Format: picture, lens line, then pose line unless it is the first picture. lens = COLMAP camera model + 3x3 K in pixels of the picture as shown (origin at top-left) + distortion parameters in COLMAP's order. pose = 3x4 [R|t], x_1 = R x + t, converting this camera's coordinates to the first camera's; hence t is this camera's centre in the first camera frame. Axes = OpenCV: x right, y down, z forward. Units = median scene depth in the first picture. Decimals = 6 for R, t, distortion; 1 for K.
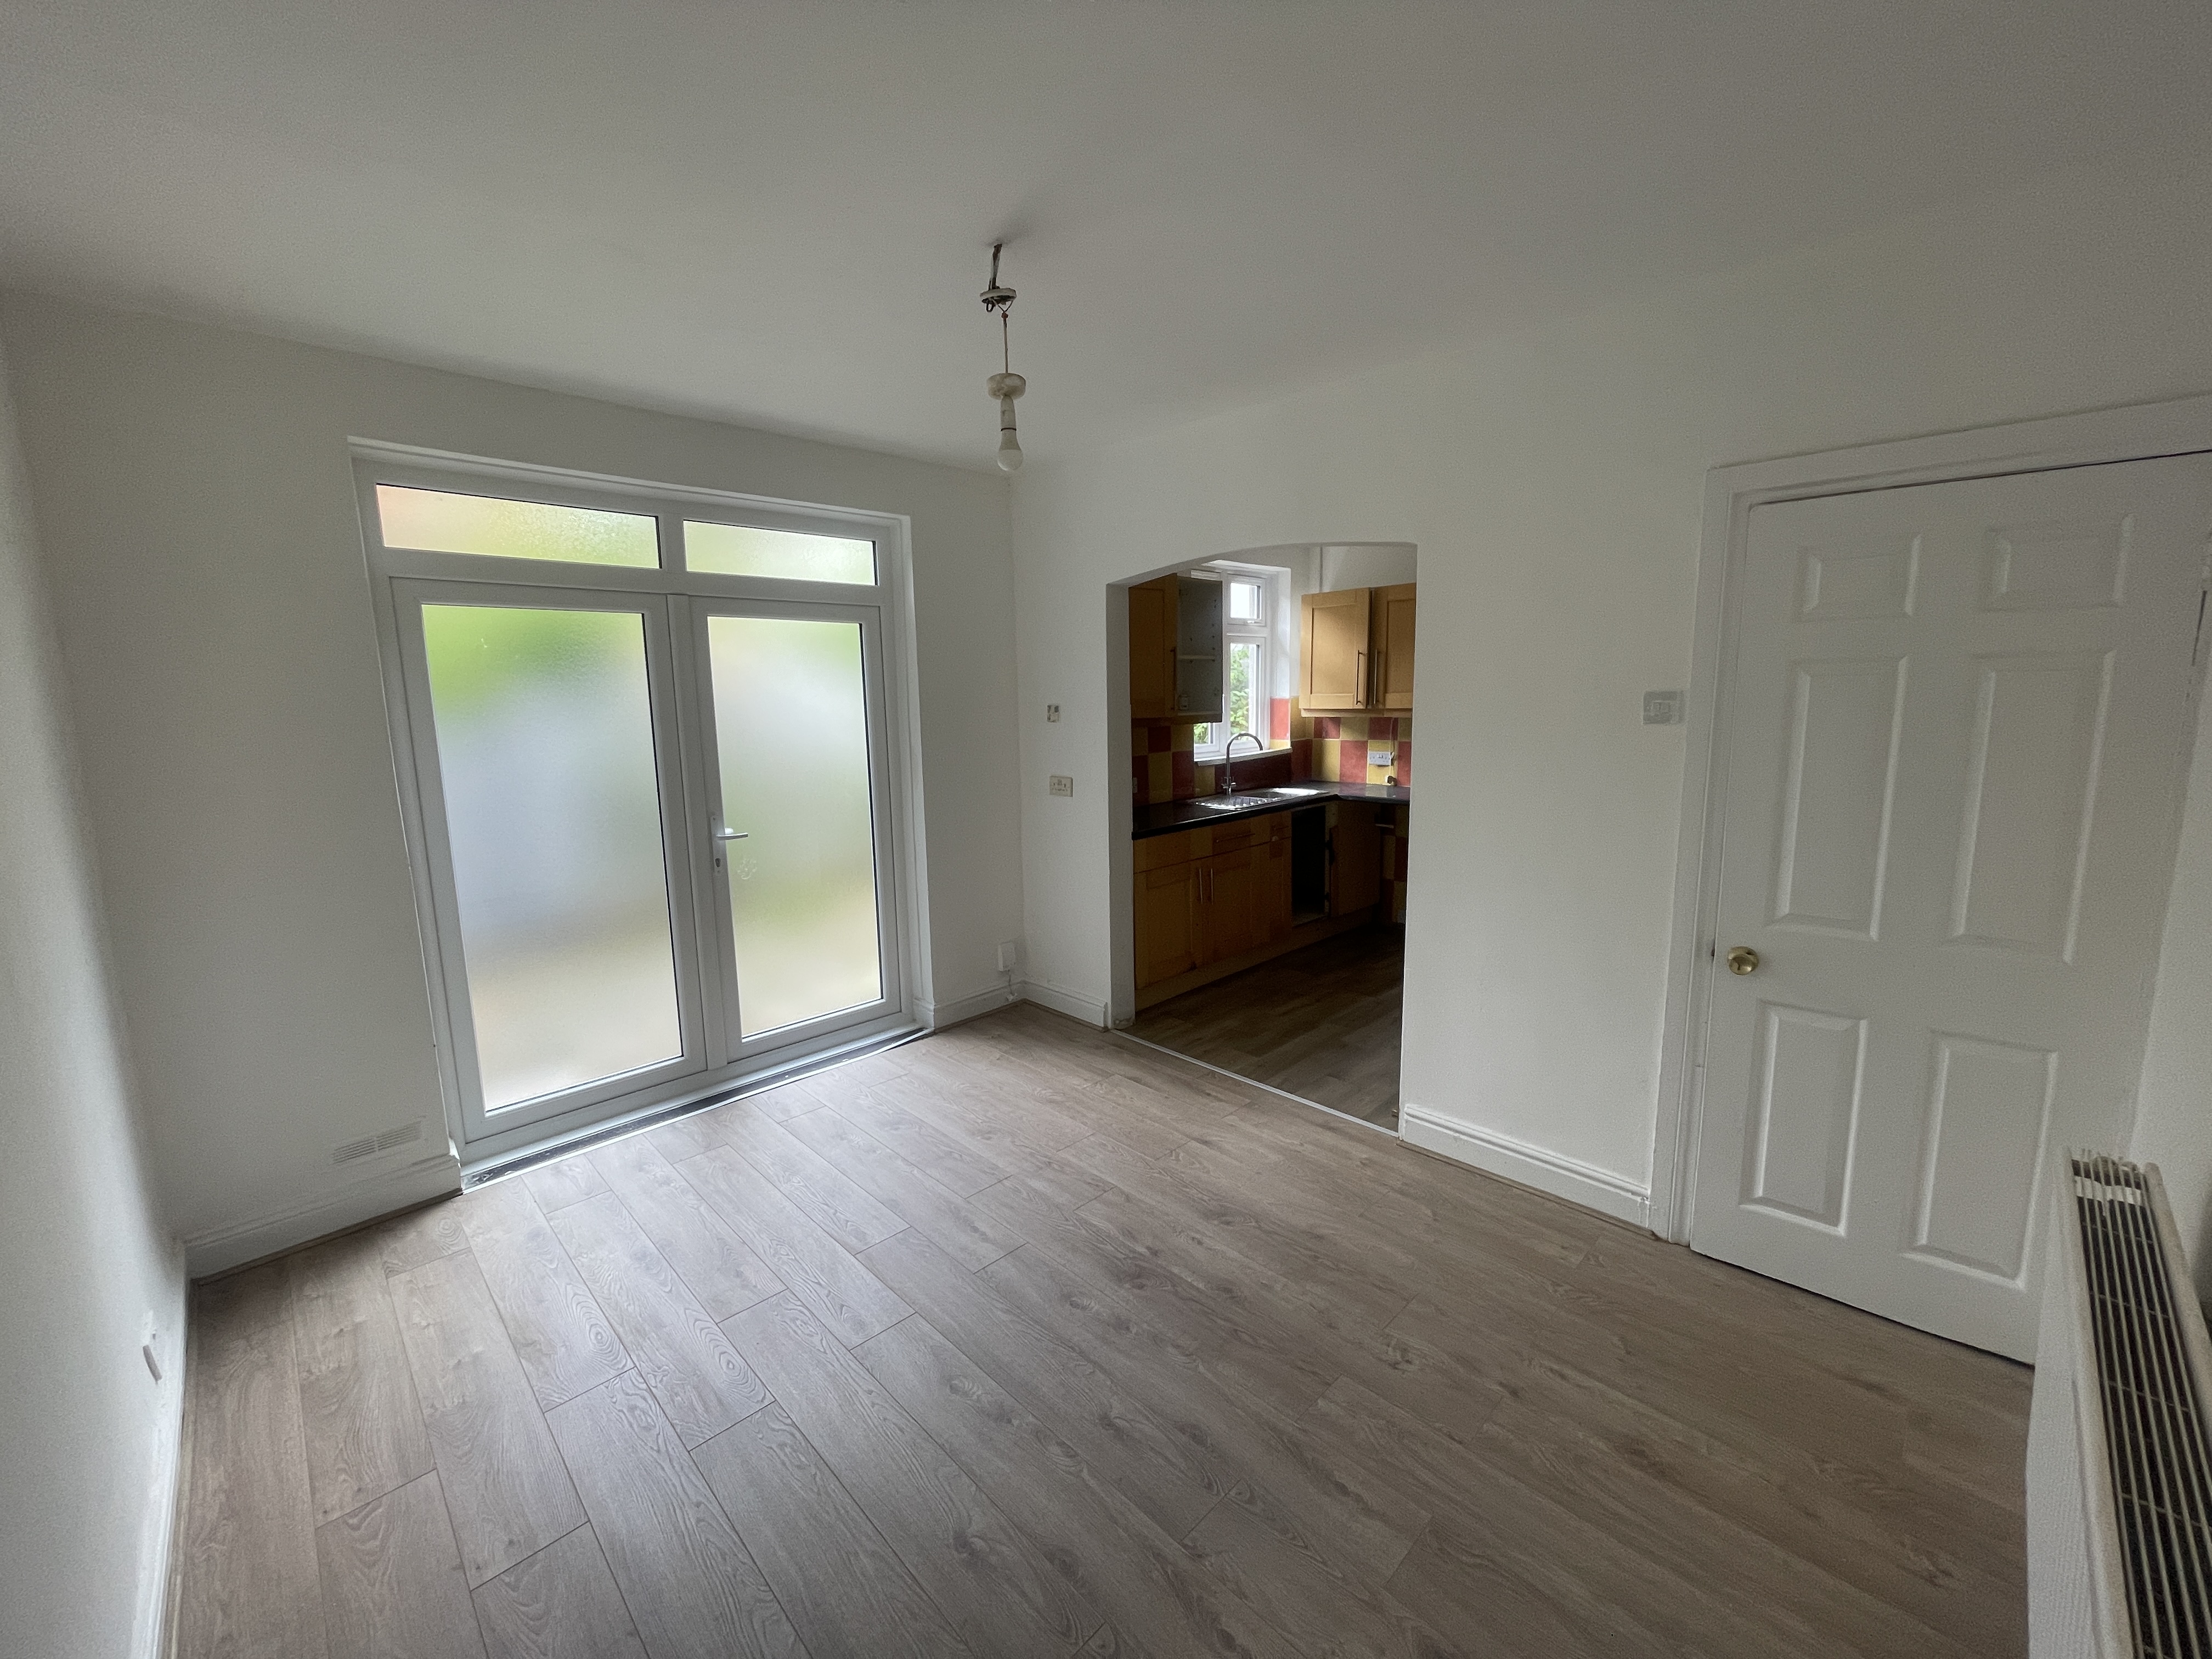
lens RADIAL K [[893.5, 0, 1104.6], [0, 893.5, 823.1], [0, 0, 1]] dist [-0.001246, -0.000247]
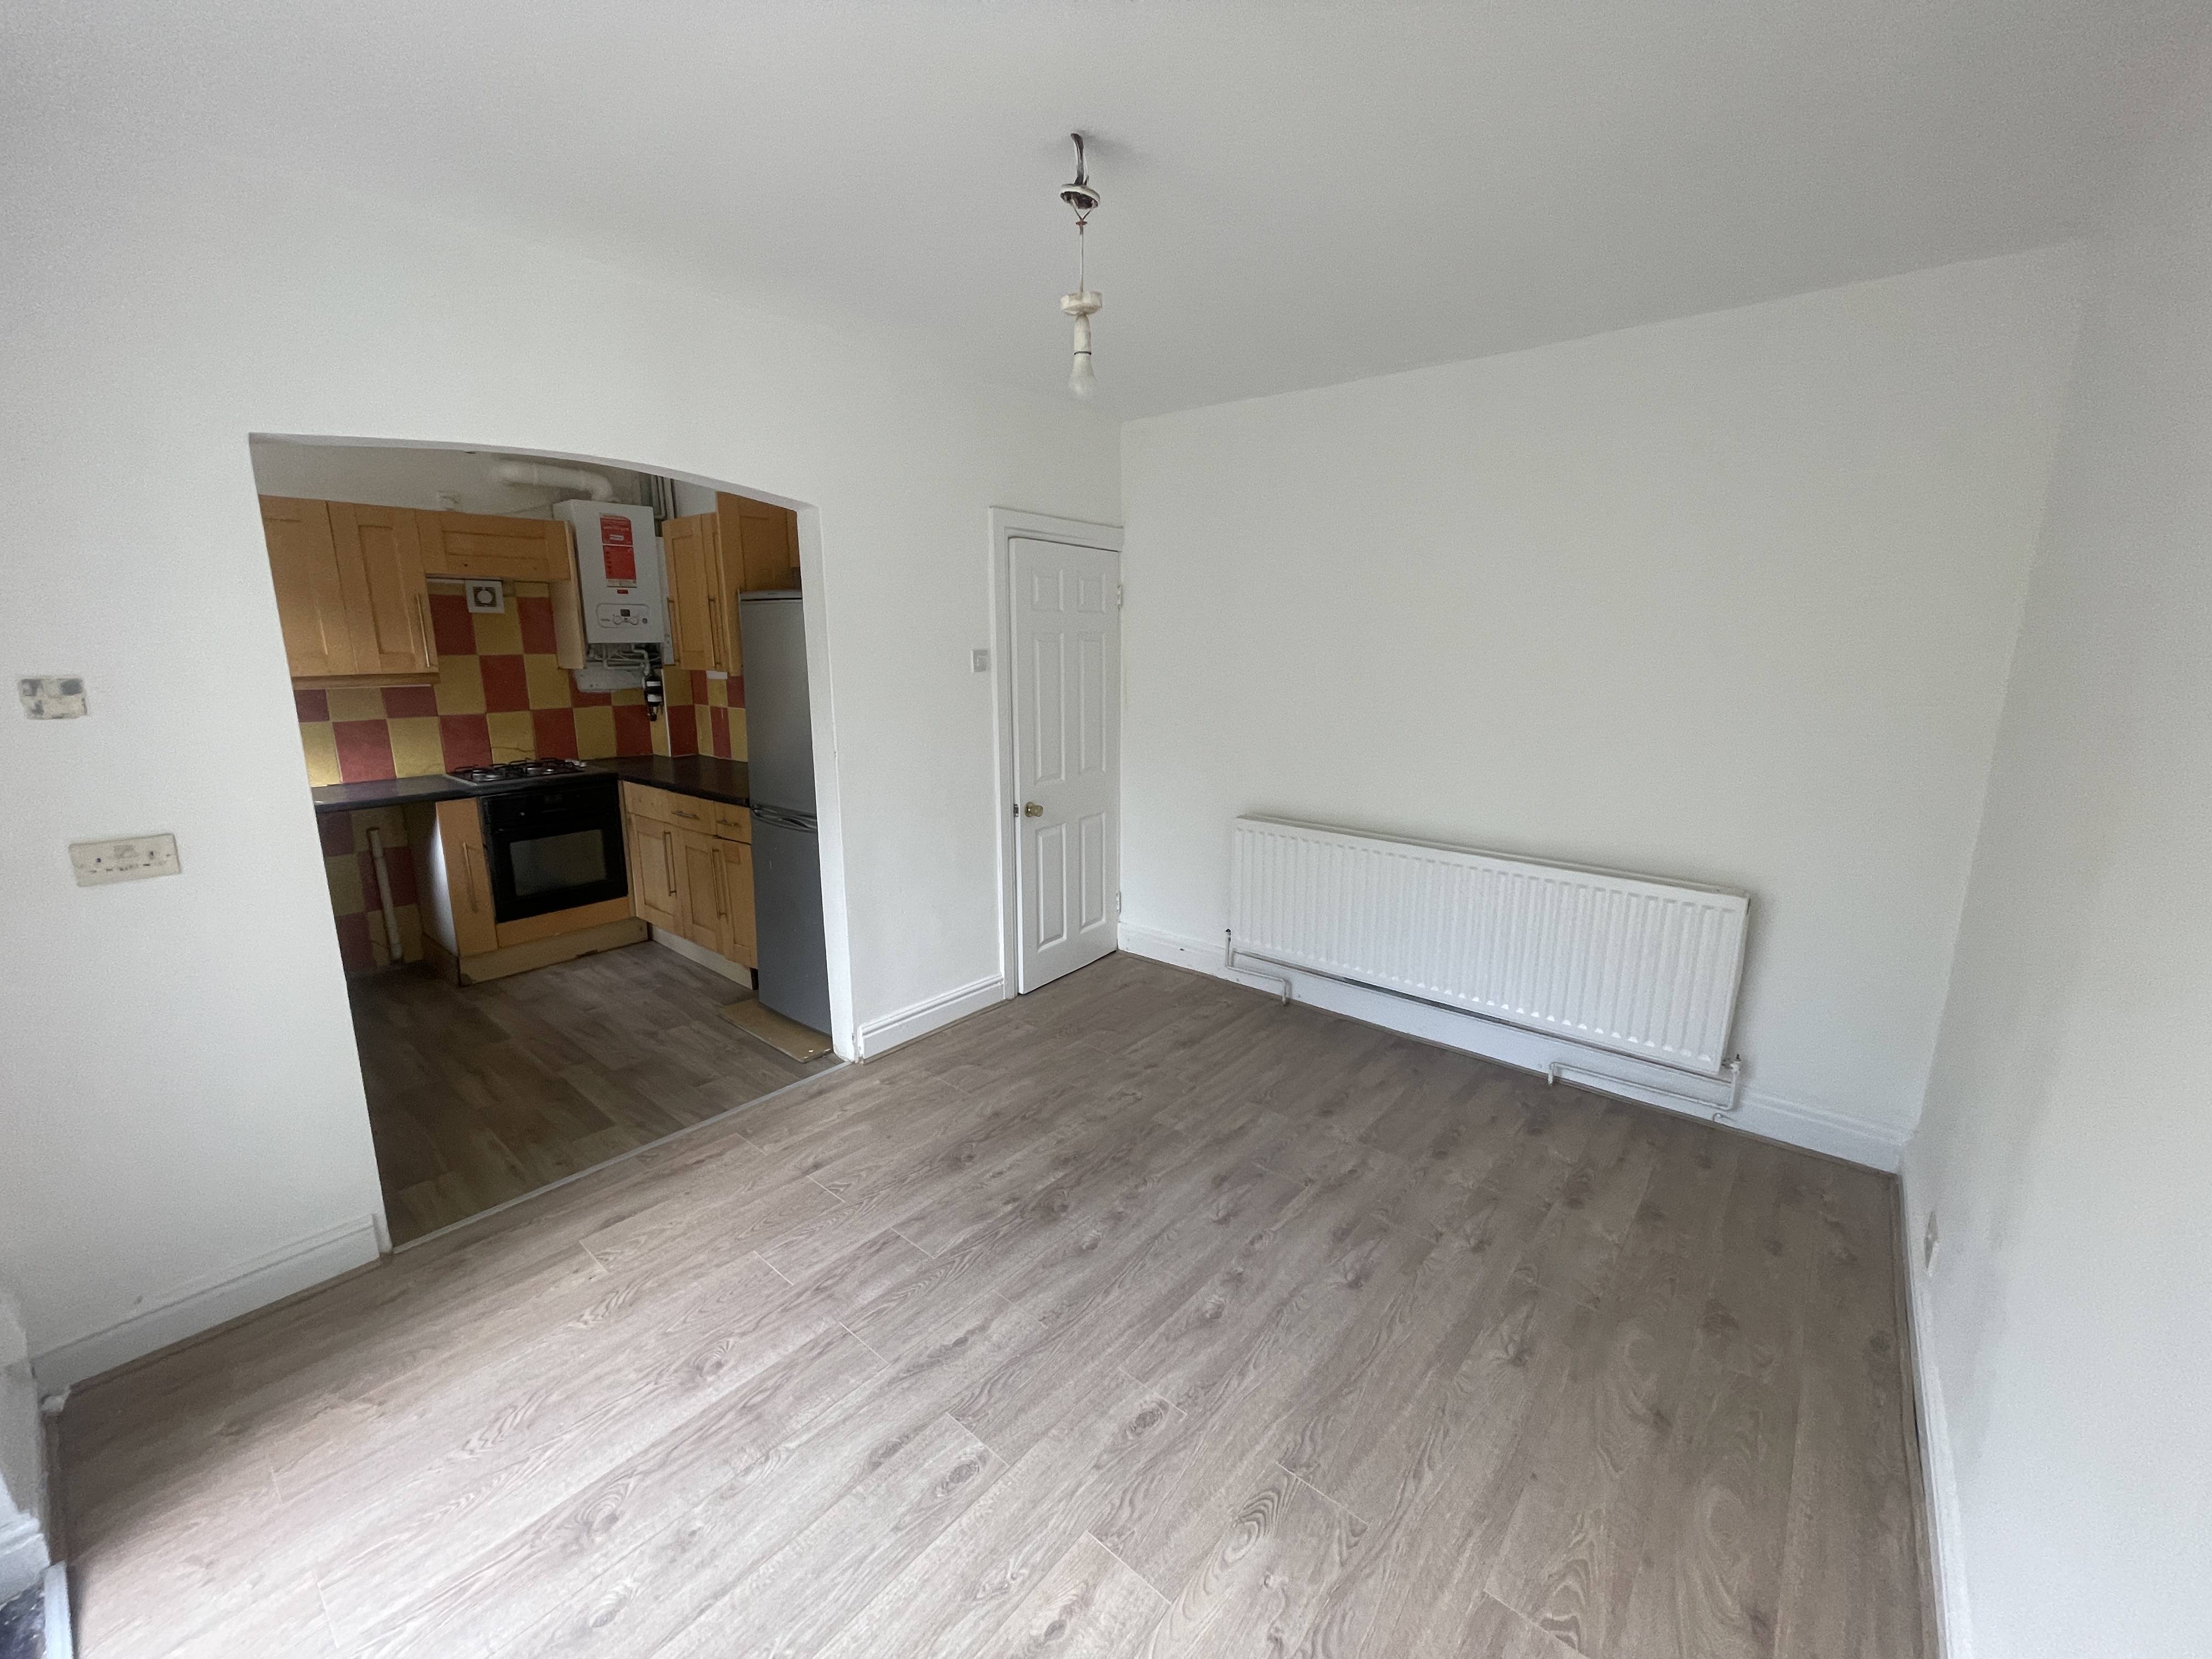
lens RADIAL K [[891.4, 0, 1091.8], [0, 891.4, 814.7], [0, 0, 1]] dist [-0.000450, -0.000227]
pose [[-0.088164, -0.172912, 0.980984, -0.625551], [0.150295, 0.971235, 0.184701, -0.086142], [-0.984702, 0.163721, -0.059640, 0.645383]]
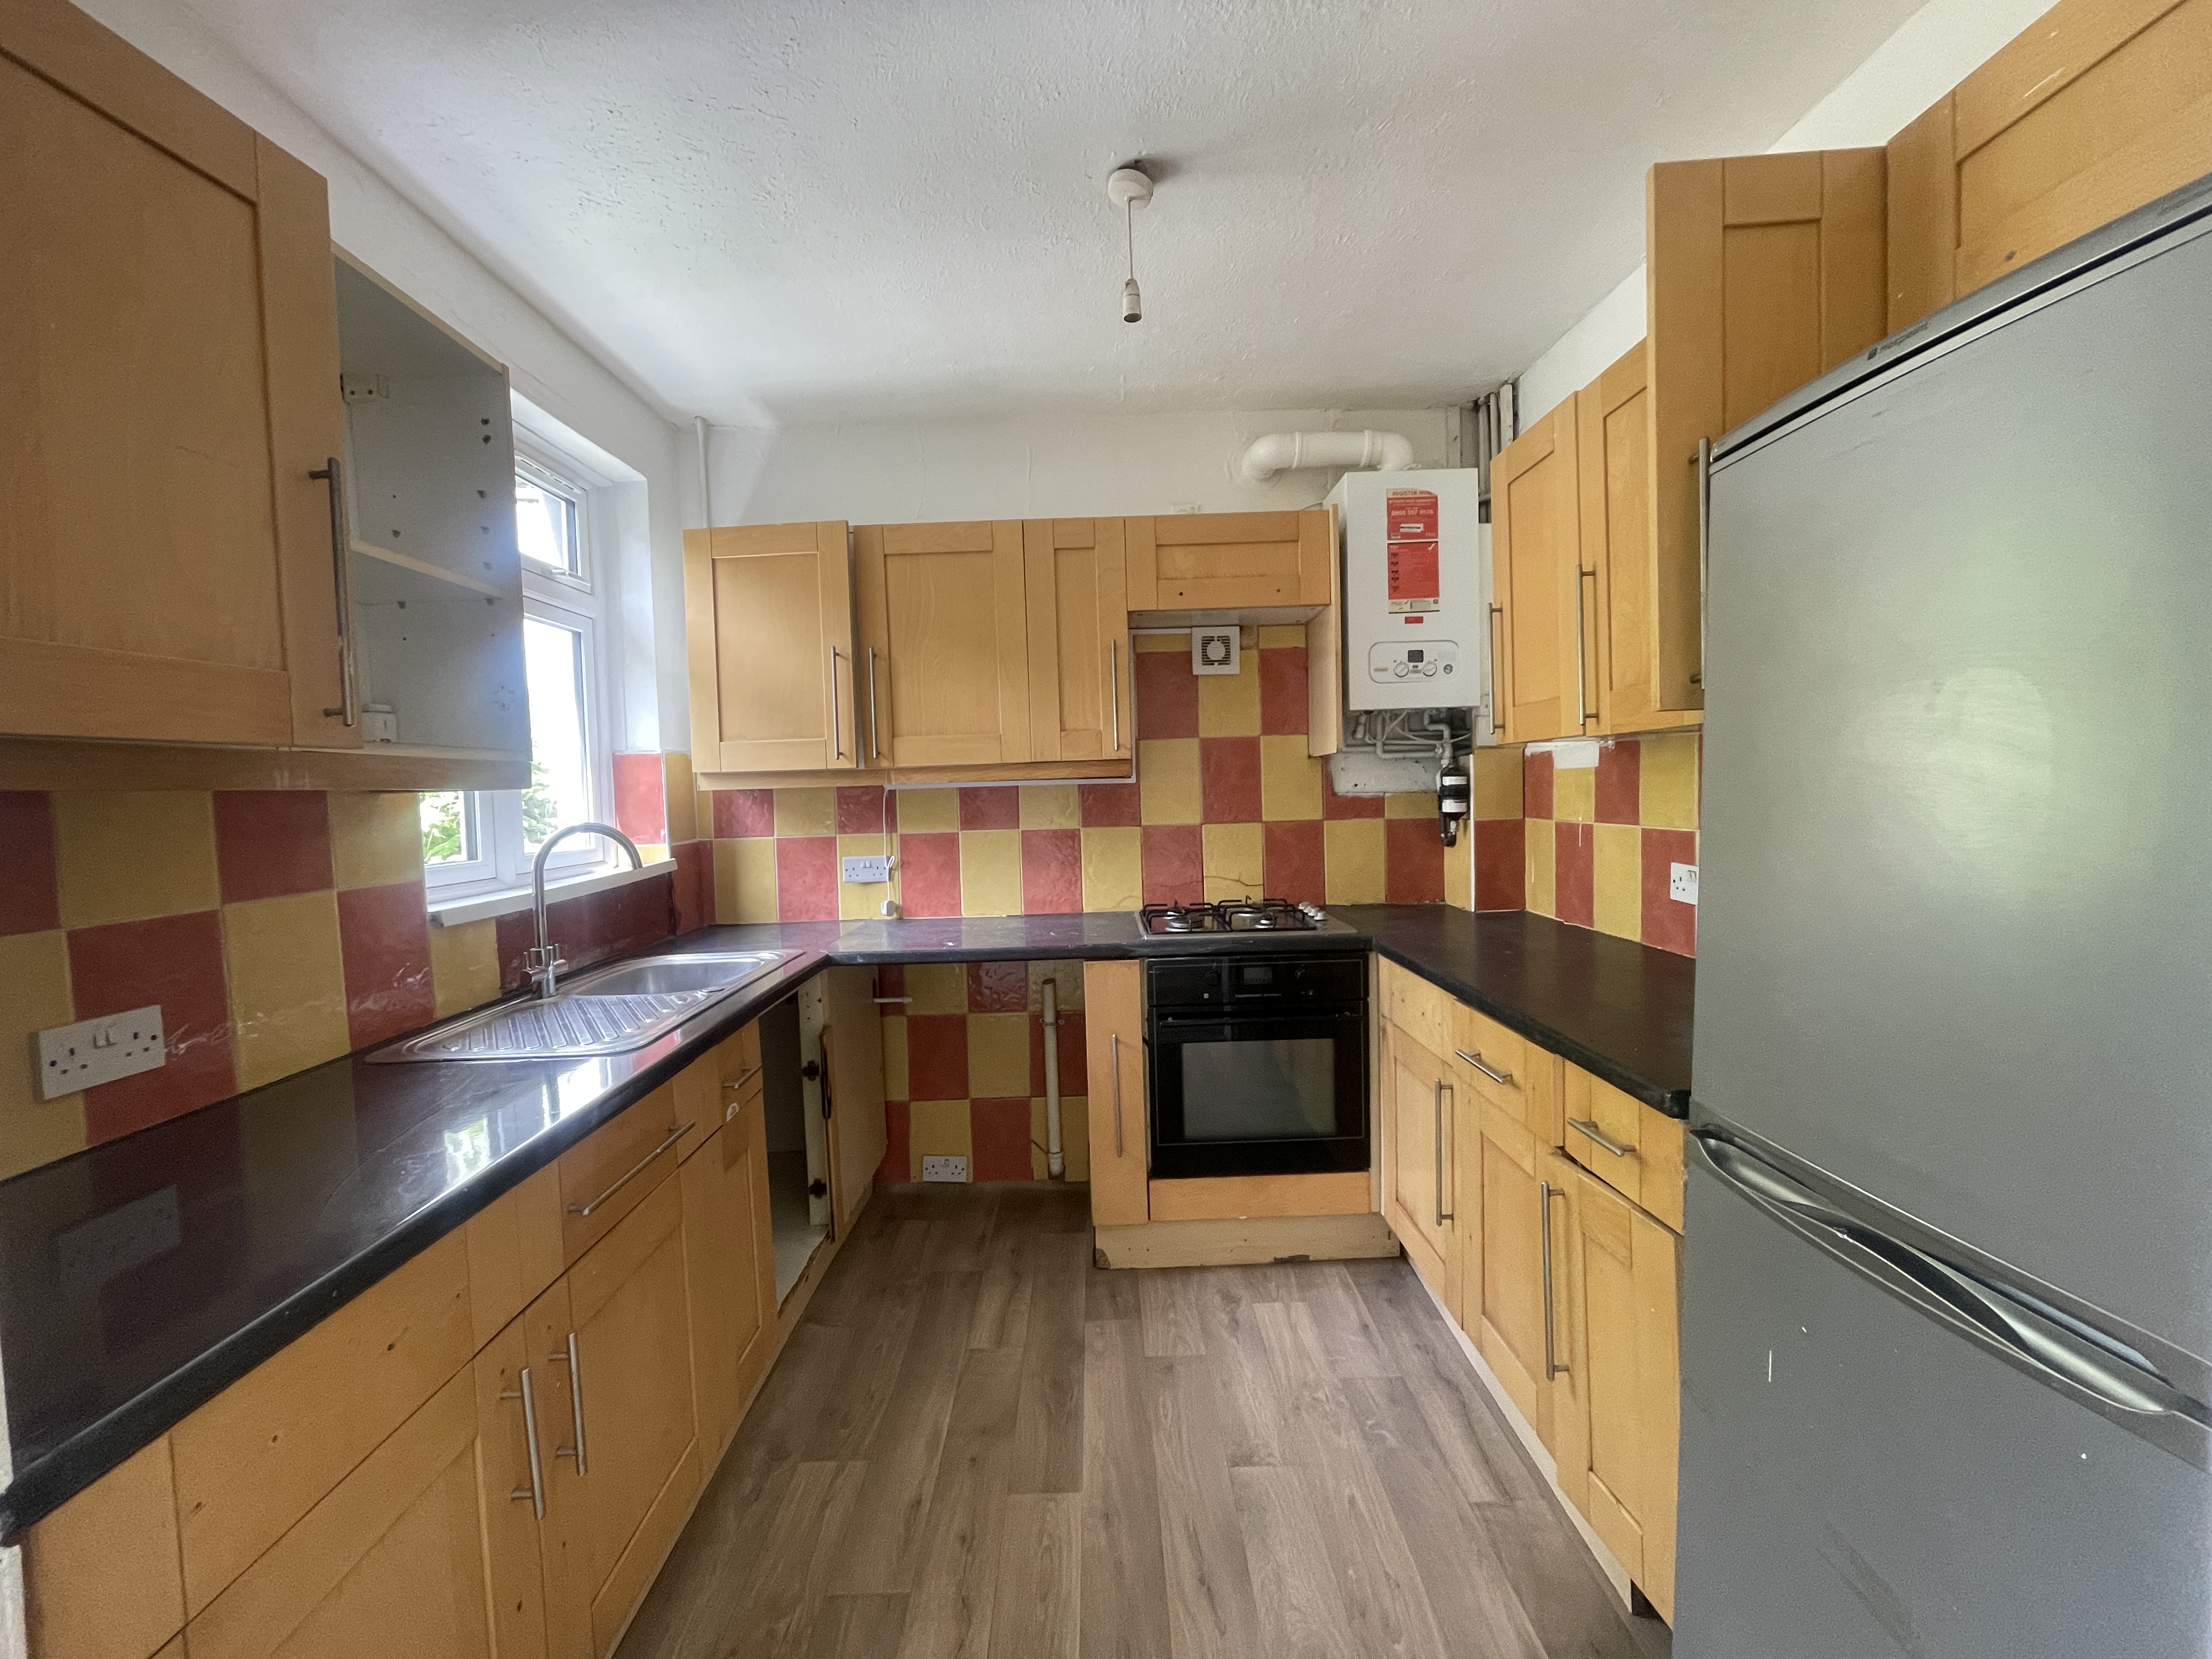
lens RADIAL K [[884.7, 0, 1087.1], [0, 884.7, 826.2], [0, 0, 1]] dist [0.001631, 0.000050]
pose [[0.705887, -0.031785, 0.707611, 0.062956], [0.119275, 0.990061, -0.074513, -0.071303], [-0.698210, 0.136998, 0.702663, 0.889574]]
